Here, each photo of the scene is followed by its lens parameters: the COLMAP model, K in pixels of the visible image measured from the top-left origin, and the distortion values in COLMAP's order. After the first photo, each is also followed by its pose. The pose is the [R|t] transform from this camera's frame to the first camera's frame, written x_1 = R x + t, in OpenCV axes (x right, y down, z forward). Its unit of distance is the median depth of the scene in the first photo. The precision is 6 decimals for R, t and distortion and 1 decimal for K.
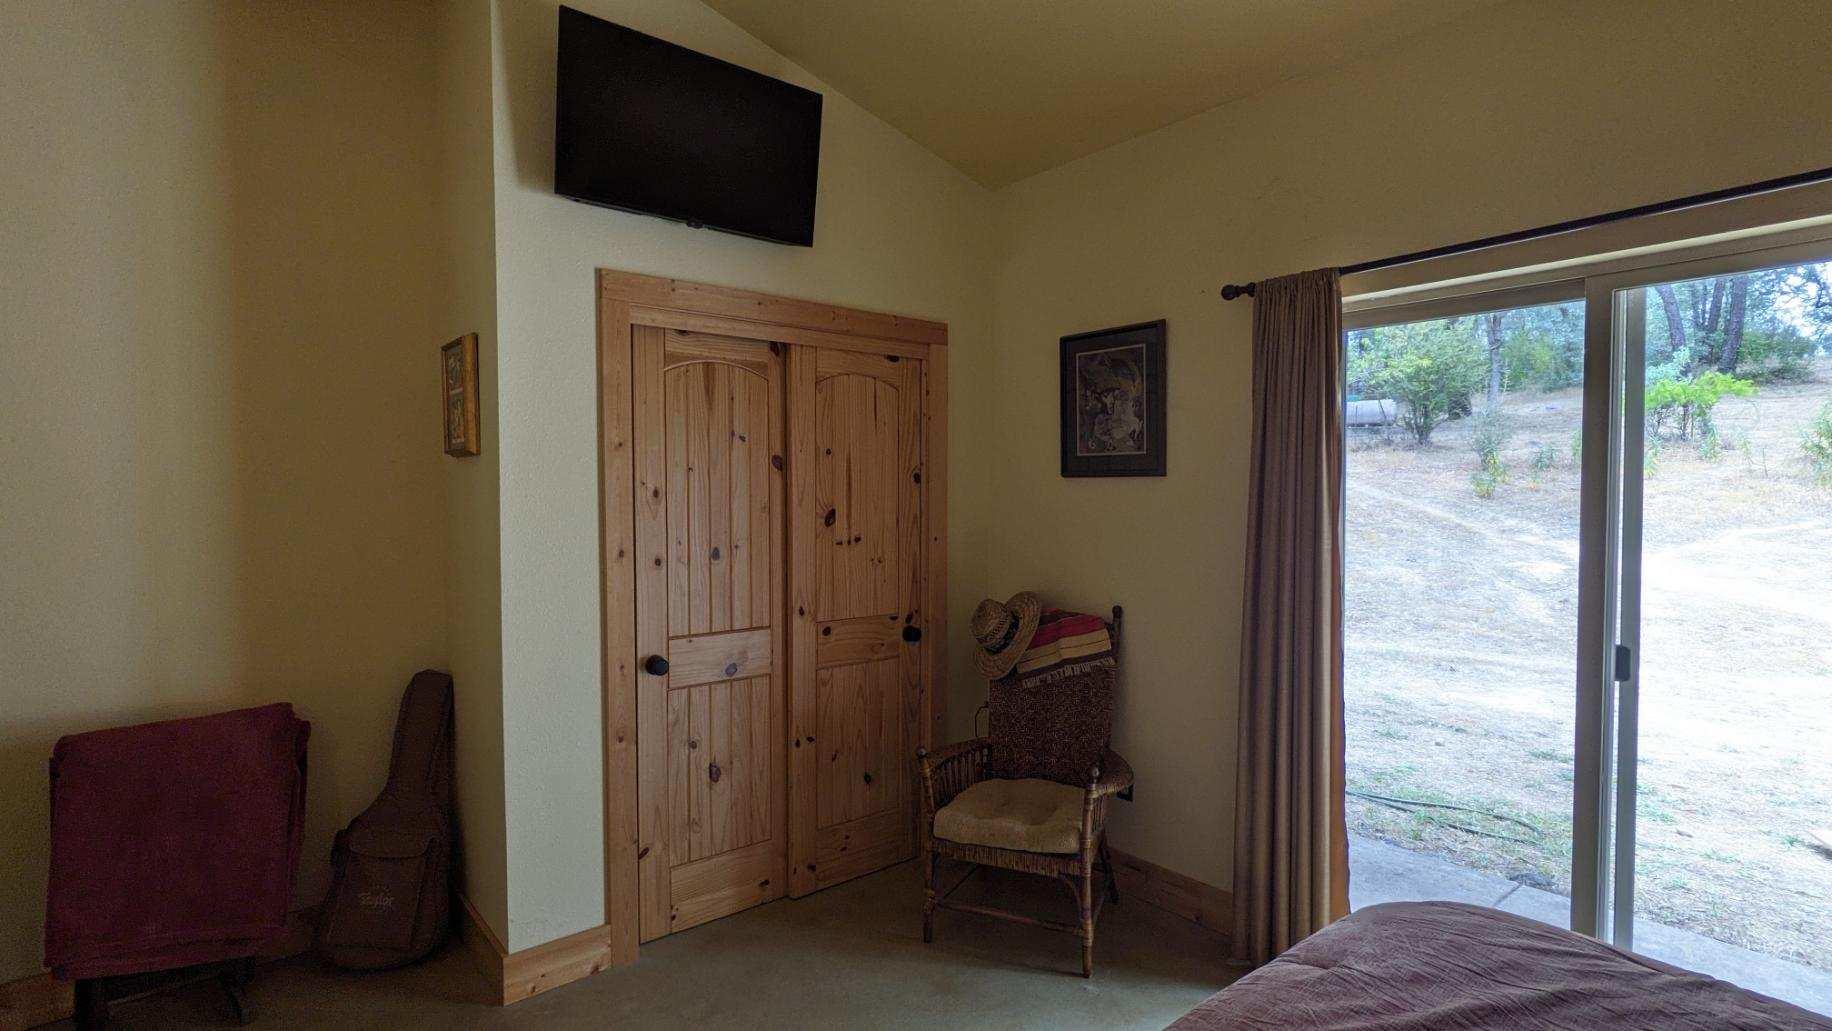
lens RADIAL K [[896.8, 0, 916.0], [0, 896.8, 515.5], [0, 0, 1]] dist [-0.000933, -0.000073]
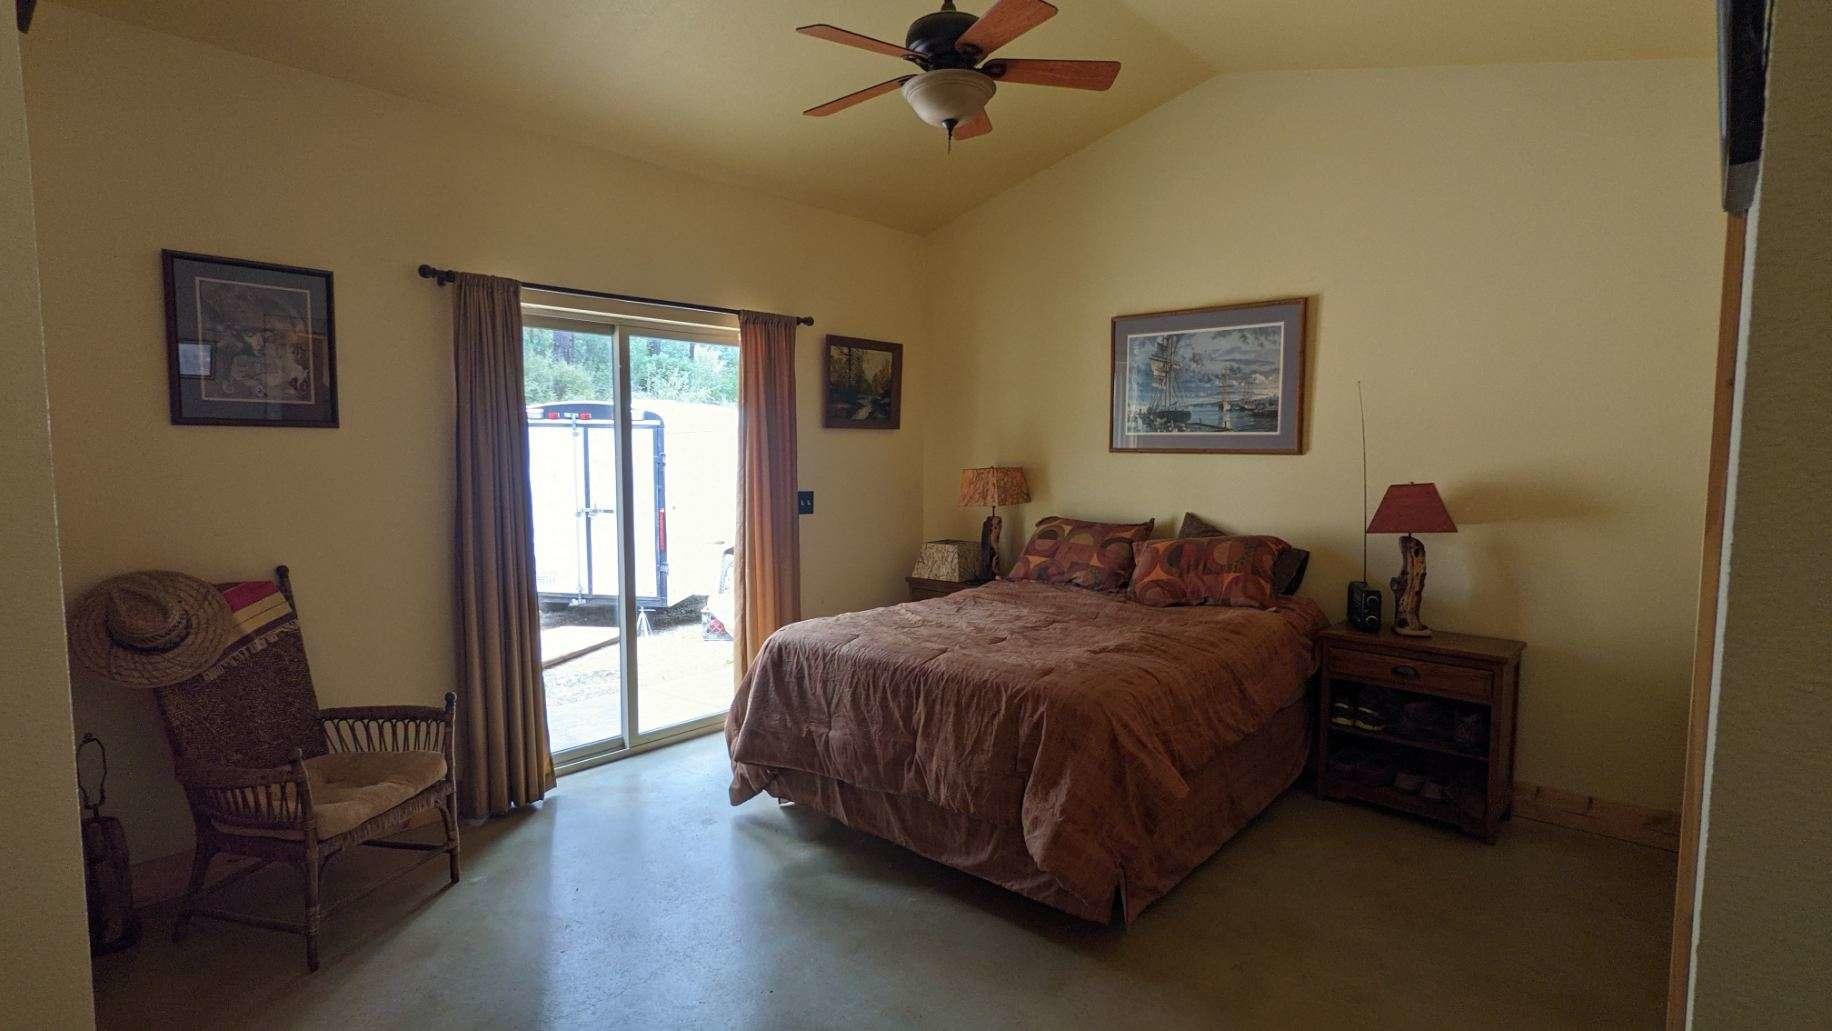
lens RADIAL K [[896.8, 0, 916.0], [0, 896.8, 515.5], [0, 0, 1]] dist [-0.000933, -0.000073]
pose [[-0.143756, -0.068507, 0.987239, -0.805333], [0.027764, 0.996929, 0.073222, -0.000987], [-0.989224, 0.037936, -0.141413, 0.489324]]
